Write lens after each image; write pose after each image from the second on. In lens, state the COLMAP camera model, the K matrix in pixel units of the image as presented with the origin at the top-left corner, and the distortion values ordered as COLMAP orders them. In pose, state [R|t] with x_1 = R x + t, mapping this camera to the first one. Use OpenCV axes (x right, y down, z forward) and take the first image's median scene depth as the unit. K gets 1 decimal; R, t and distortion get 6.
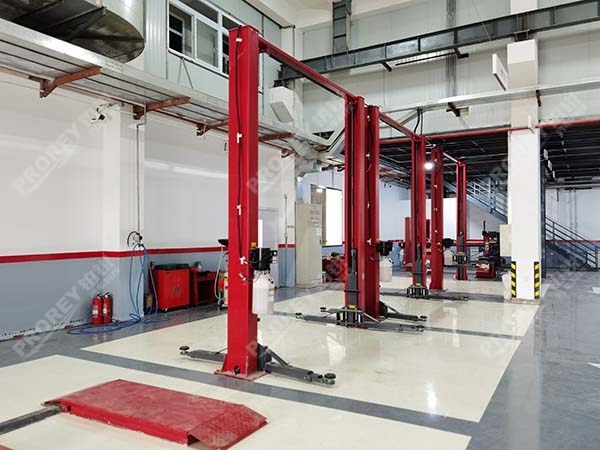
lens RADIAL K [[475.1, 0, 301.8], [0, 475.1, 222.7], [0, 0, 1]] dist [0.009012, -0.001400]
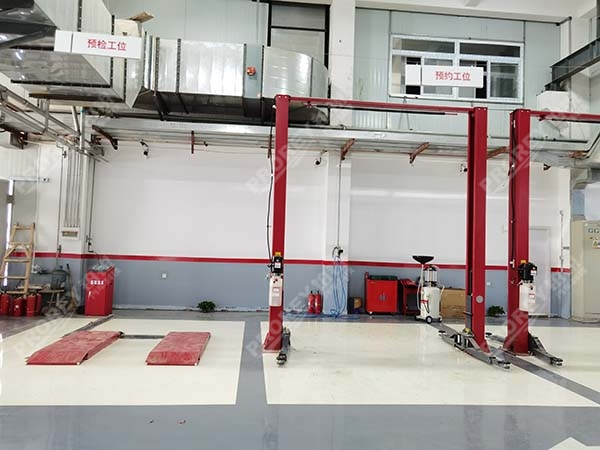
lens RADIAL K [[475.1, 0, 301.8], [0, 475.1, 222.7], [0, 0, 1]] dist [0.009012, -0.001400]
pose [[0.573956, -0.022408, -0.818579, 0.502192], [-0.016047, 0.999126, -0.038601, 0.004424], [0.818729, 0.035291, 0.573095, 0.134831]]
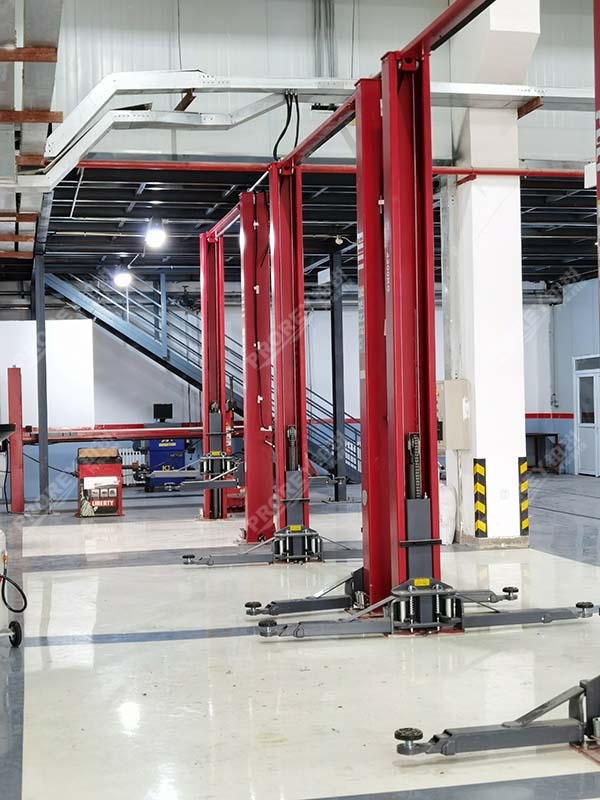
lens RADIAL K [[1250.4, 0, 300.0], [0, 1250.4, 400.0], [0, 0, 1]] dist [0.282209, -2.295344]
pose [[0.737905, -0.015126, 0.674735, -0.511252], [0.010447, 0.999885, 0.010991, 0.008689], [-0.674824, -0.001062, 0.737978, 0.218447]]
